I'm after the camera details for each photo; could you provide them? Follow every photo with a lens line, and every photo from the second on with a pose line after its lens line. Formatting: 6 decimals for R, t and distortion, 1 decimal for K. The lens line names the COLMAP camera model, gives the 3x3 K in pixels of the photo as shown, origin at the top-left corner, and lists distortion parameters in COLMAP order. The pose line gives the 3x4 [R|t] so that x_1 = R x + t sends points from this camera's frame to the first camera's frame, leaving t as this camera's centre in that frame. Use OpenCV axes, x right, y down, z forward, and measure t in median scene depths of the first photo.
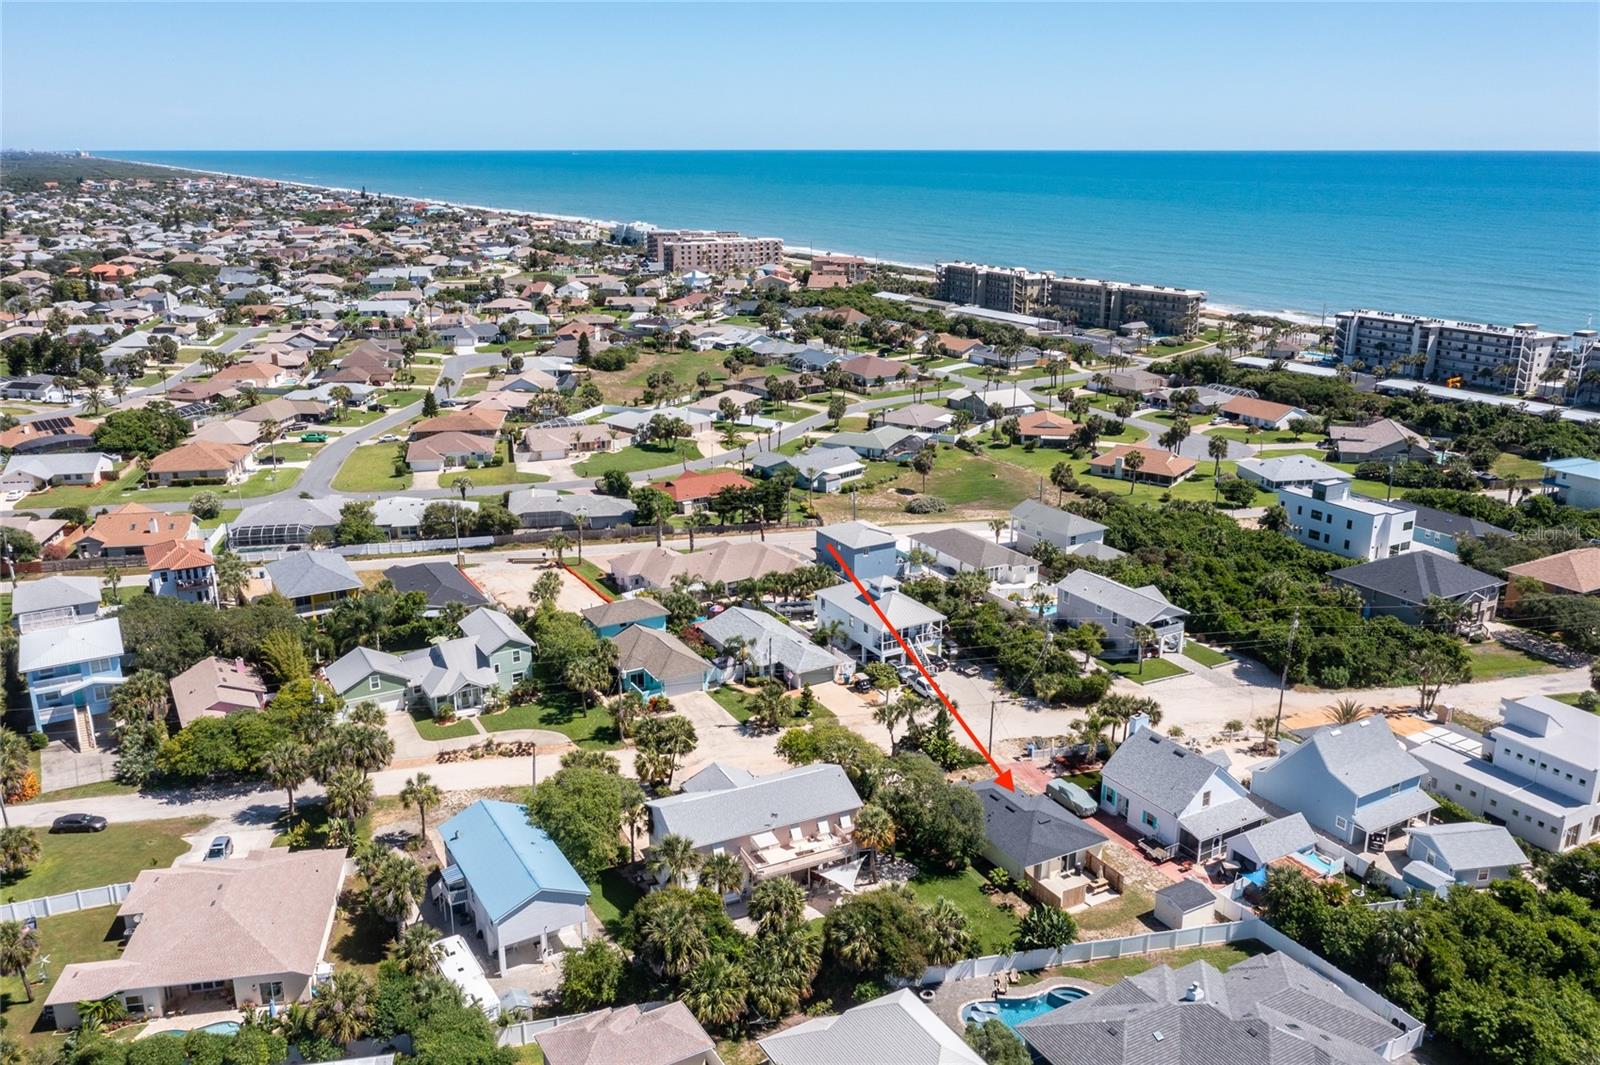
lens RADIAL K [[1278.0, 0, 798.9], [0, 1278.0, 531.2], [0, 0, 1]] dist [-0.015696, 0.039038]
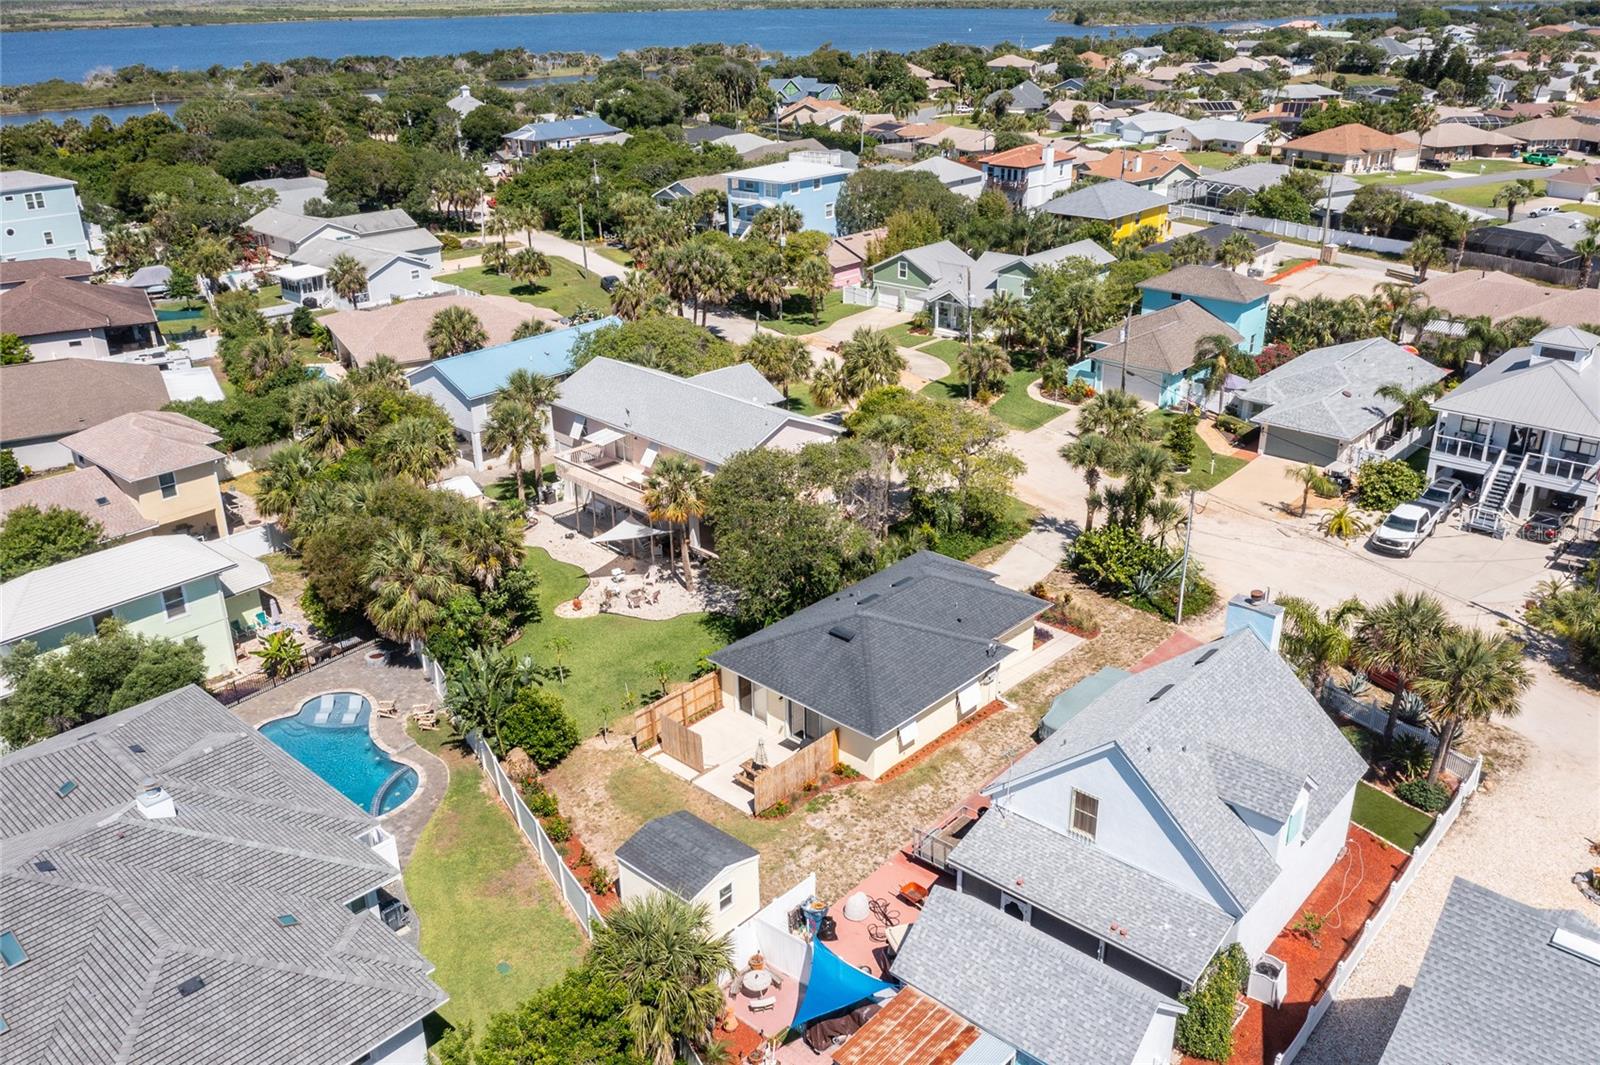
lens RADIAL K [[1278.0, 0, 794.9], [0, 1278.0, 540.1], [0, 0, 1]] dist [-0.015696, 0.039038]
pose [[0.308330, 0.377639, -0.873110, 0.396387], [-0.265035, 0.915588, 0.302417, 0.037709], [0.913613, 0.138161, 0.382390, 0.538377]]
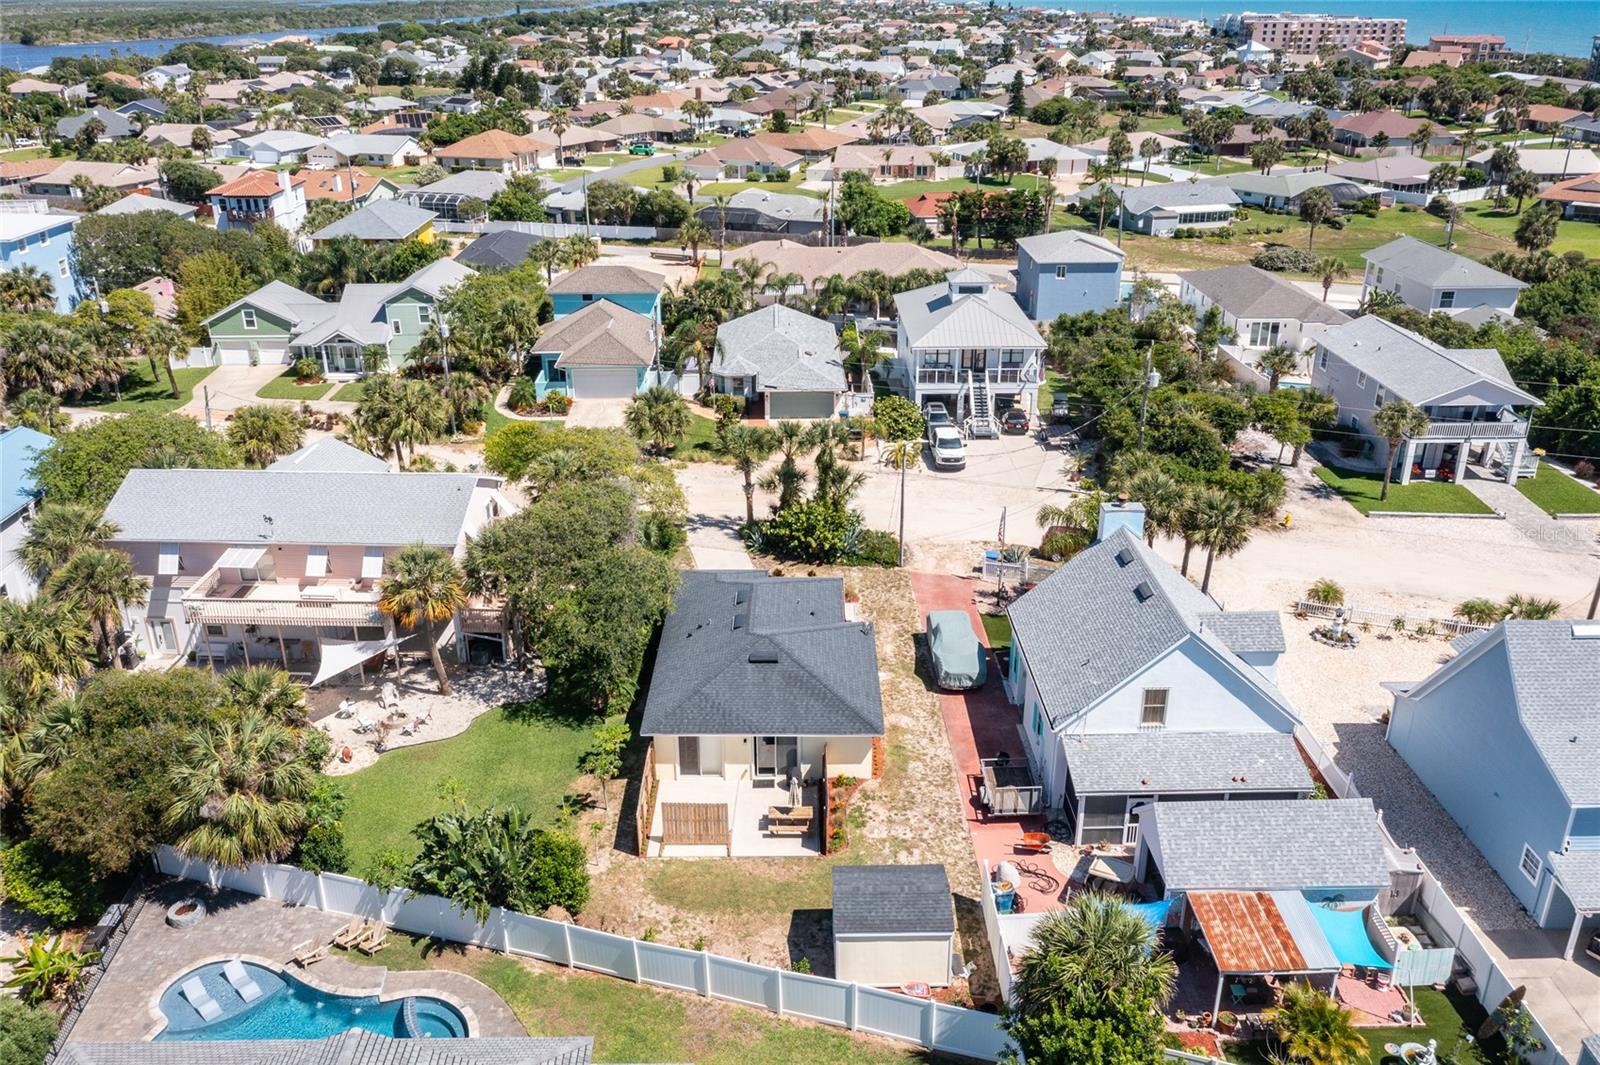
lens RADIAL K [[1278.0, 0, 794.3], [0, 1278.0, 532.5], [0, 0, 1]] dist [-0.015696, 0.039038]
pose [[0.873177, 0.186742, -0.450211, 0.270656], [-0.136074, 0.980363, 0.142730, 0.077281], [0.468024, -0.063367, 0.881441, 0.405146]]
